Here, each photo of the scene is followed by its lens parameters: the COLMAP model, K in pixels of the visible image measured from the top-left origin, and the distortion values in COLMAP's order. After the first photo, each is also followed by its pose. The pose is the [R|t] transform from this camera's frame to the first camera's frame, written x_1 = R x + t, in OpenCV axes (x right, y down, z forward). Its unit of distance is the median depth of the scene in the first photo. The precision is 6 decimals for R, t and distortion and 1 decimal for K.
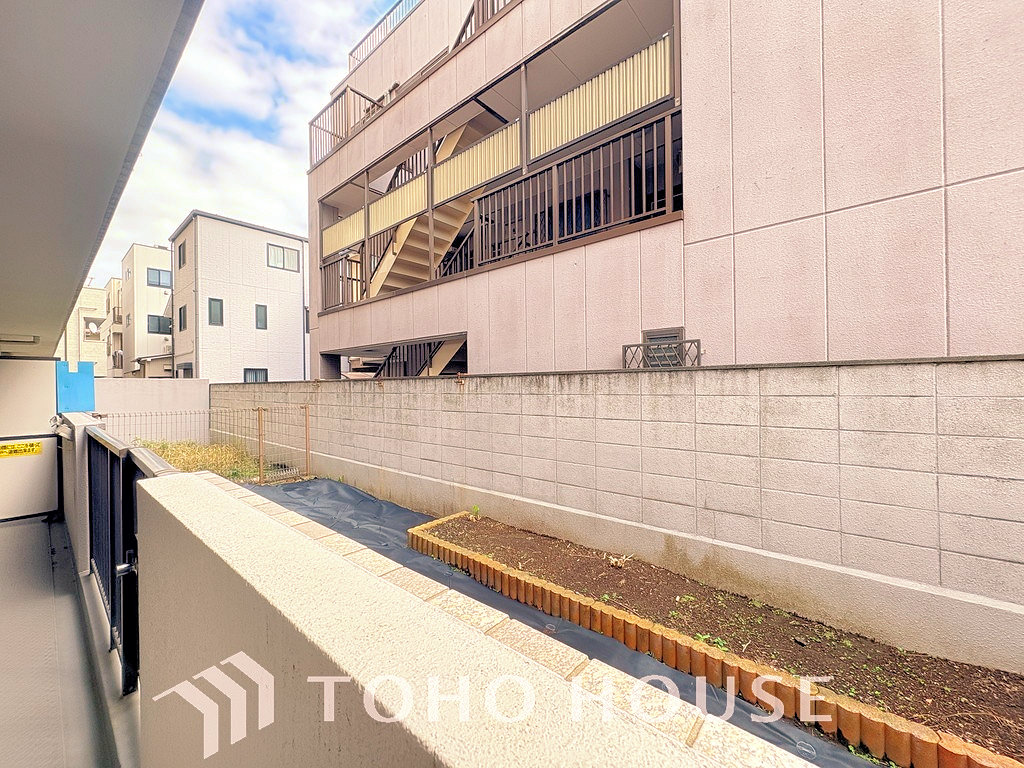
lens RADIAL K [[406.3, 0, 514.4], [0, 406.3, 384.9], [0, 0, 1]] dist [-0.000525, 0.000928]
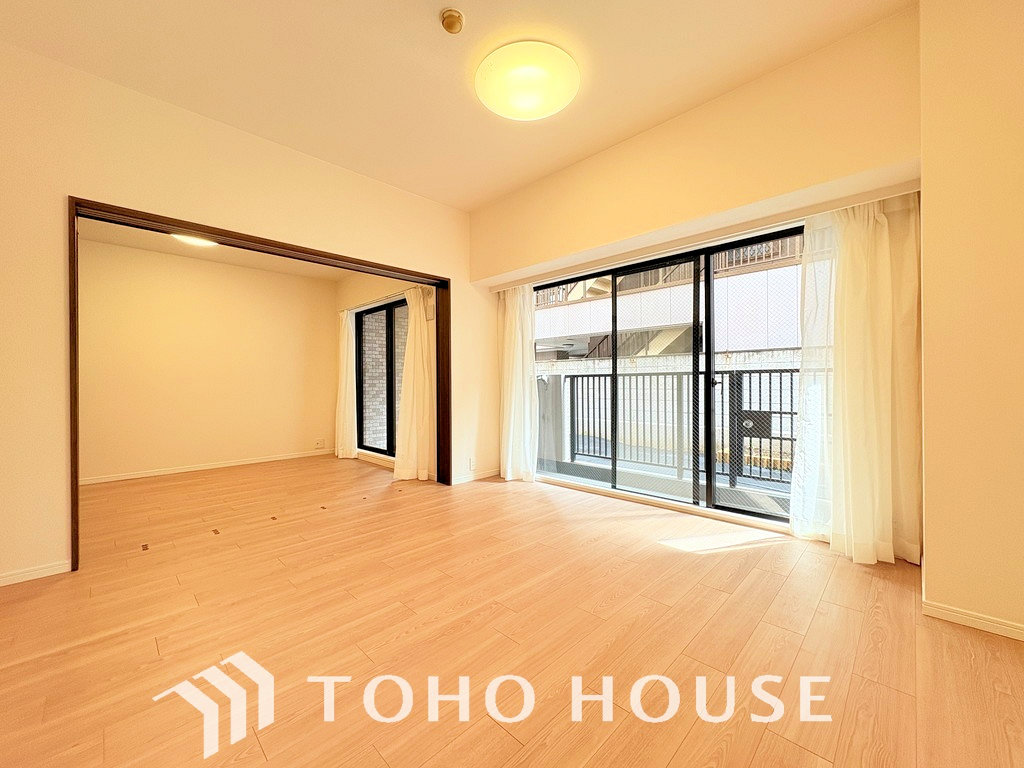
lens RADIAL K [[406.3, 0, 513.3], [0, 406.3, 377.0], [0, 0, 1]] dist [-0.000525, 0.000928]
pose [[0.998009, 0.002500, -0.063025, -0.844569], [-0.003059, 0.999957, -0.008782, 0.088210], [0.063001, 0.008958, 0.997973, -0.525429]]
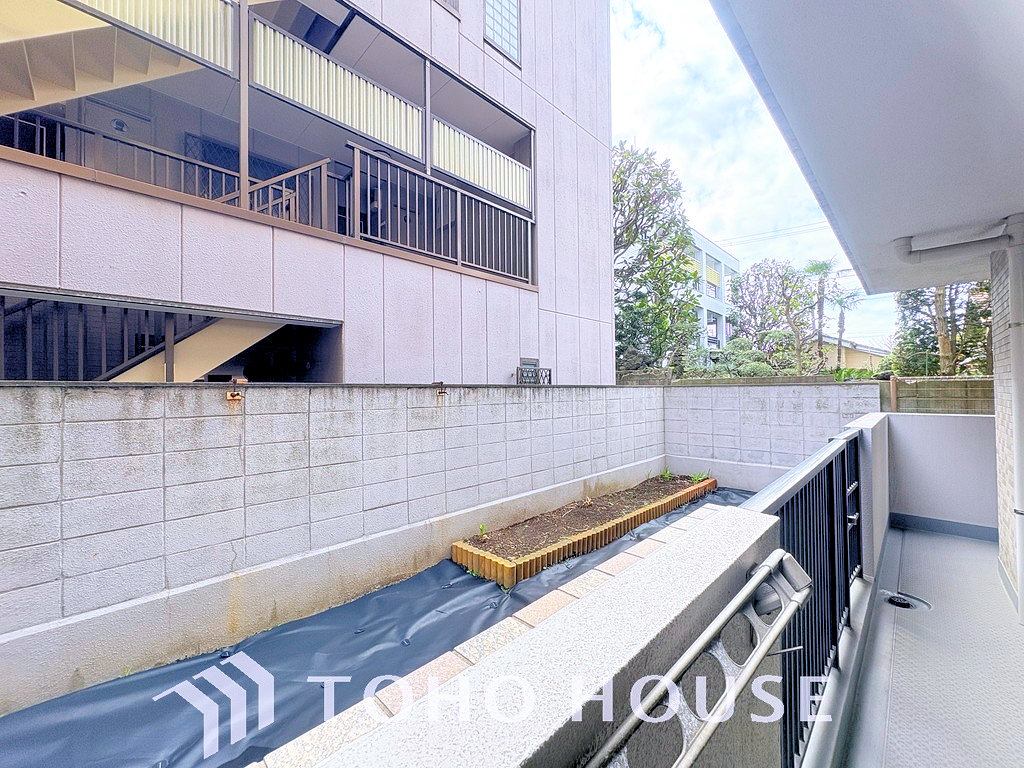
lens RADIAL K [[406.3, 0, 507.0], [0, 406.3, 390.7], [0, 0, 1]] dist [-0.000525, 0.000928]
pose [[0.079949, 0.018826, 0.996621, -0.989827], [0.016711, 0.999656, -0.020224, 0.008684], [-0.996659, 0.018272, 0.079607, 0.830703]]
